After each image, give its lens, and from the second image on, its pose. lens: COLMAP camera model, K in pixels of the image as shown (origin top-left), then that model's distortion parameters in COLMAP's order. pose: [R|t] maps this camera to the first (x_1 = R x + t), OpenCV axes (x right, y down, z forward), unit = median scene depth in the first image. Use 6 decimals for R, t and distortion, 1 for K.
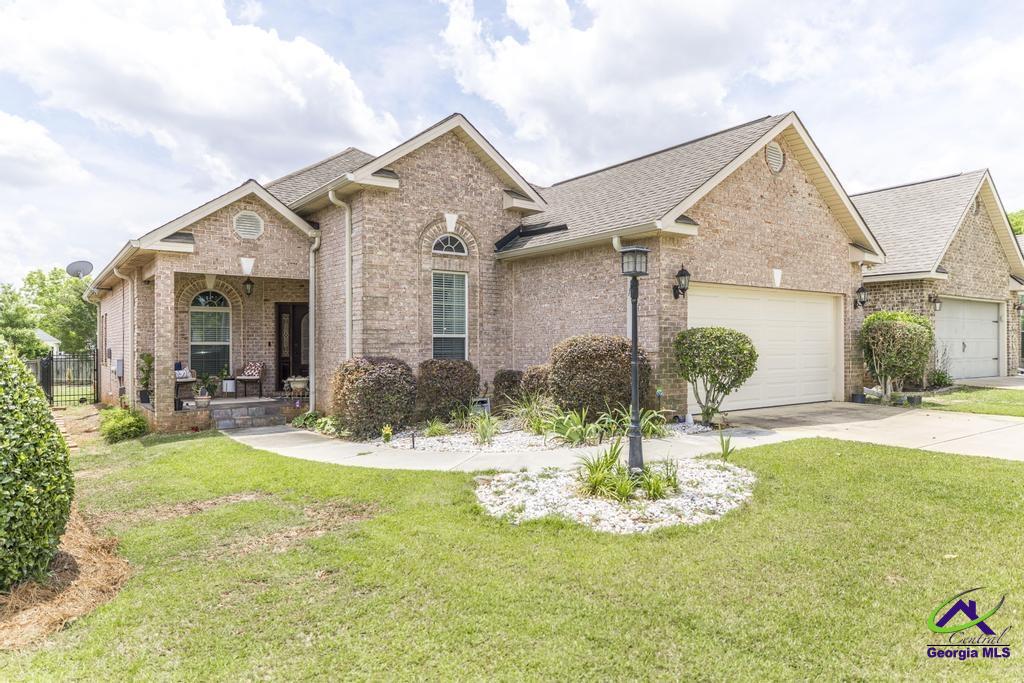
lens RADIAL K [[615.6, 0, 504.2], [0, 615.6, 342.9], [0, 0, 1]] dist [-0.002462, 0.001640]
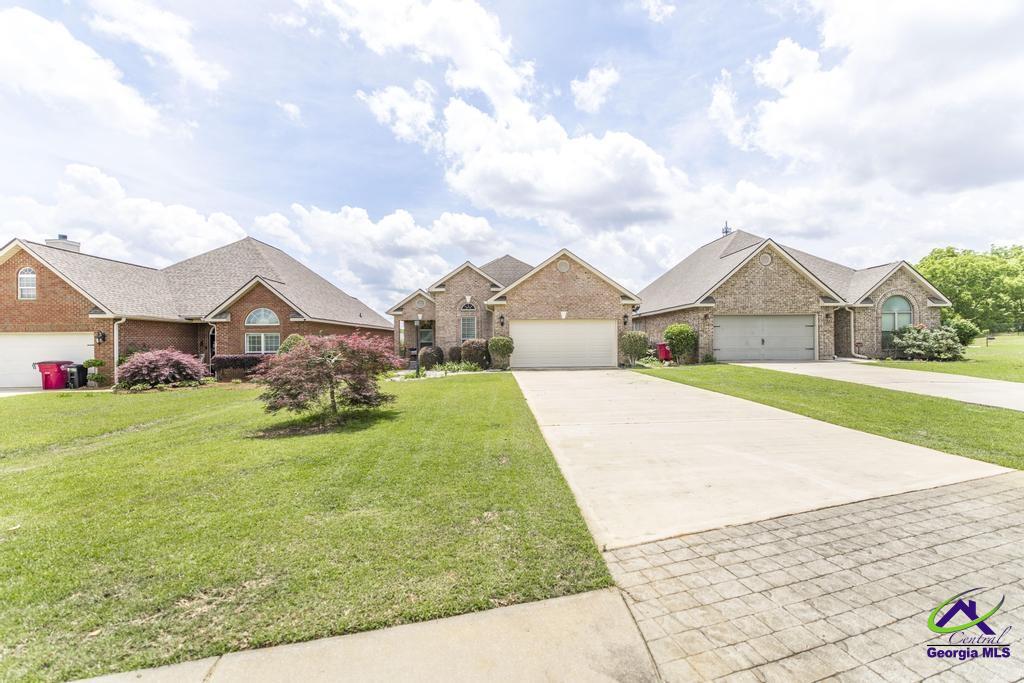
lens RADIAL K [[447.8, 0, 513.6], [0, 447.8, 339.5], [0, 0, 1]] dist [0.001342, 0.001256]
pose [[0.824729, -0.005755, -0.565499, 1.208579], [0.008199, 0.999965, 0.001781, -0.011167], [0.565469, -0.006105, 0.824747, -0.563190]]
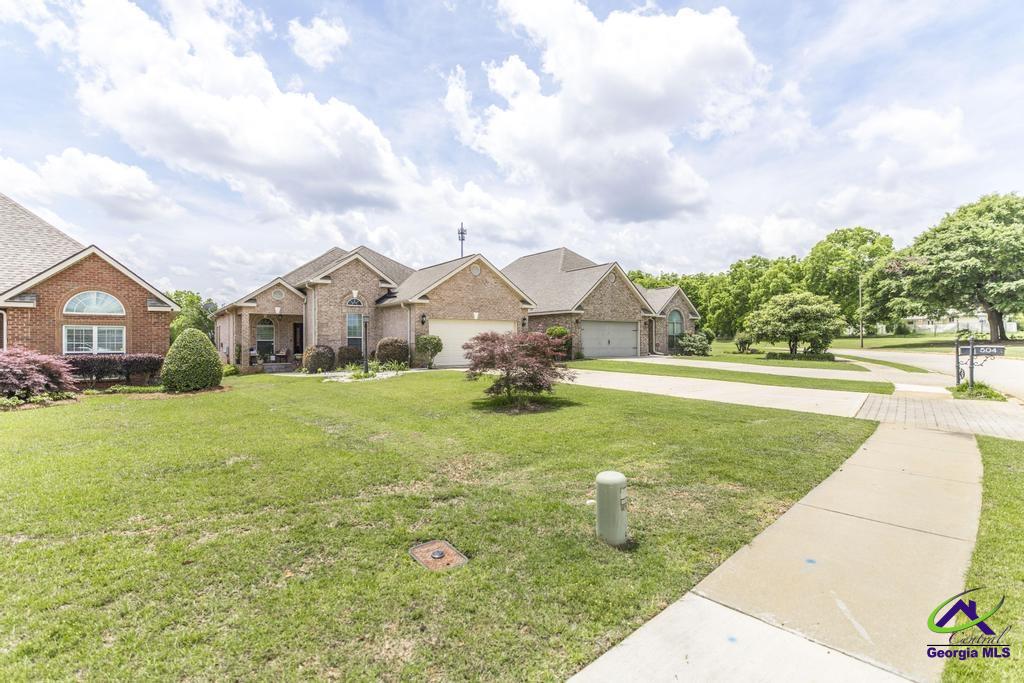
lens RADIAL K [[511.3, 0, 512.2], [0, 511.3, 359.0], [0, 0, 1]] dist [-0.001633, 0.003014]
pose [[0.999922, 0.002298, -0.012268, 0.583940], [-0.001834, 0.999290, 0.037629, -0.003050], [0.012346, -0.037603, 0.999216, -1.119746]]
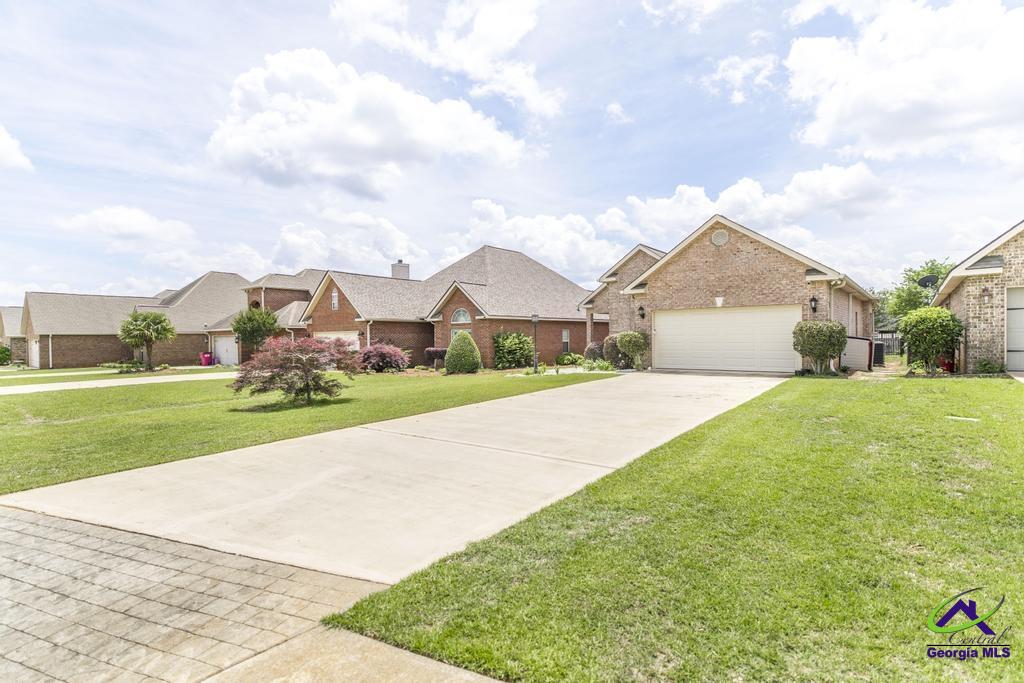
lens RADIAL K [[476.4, 0, 501.5], [0, 476.4, 334.5], [0, 0, 1]] dist [-0.001751, 0.000026]
pose [[0.237257, -0.003658, -0.971440, 1.587285], [0.017326, 0.999850, 0.000466, -0.016738], [0.971292, -0.016941, 0.237285, 0.001763]]
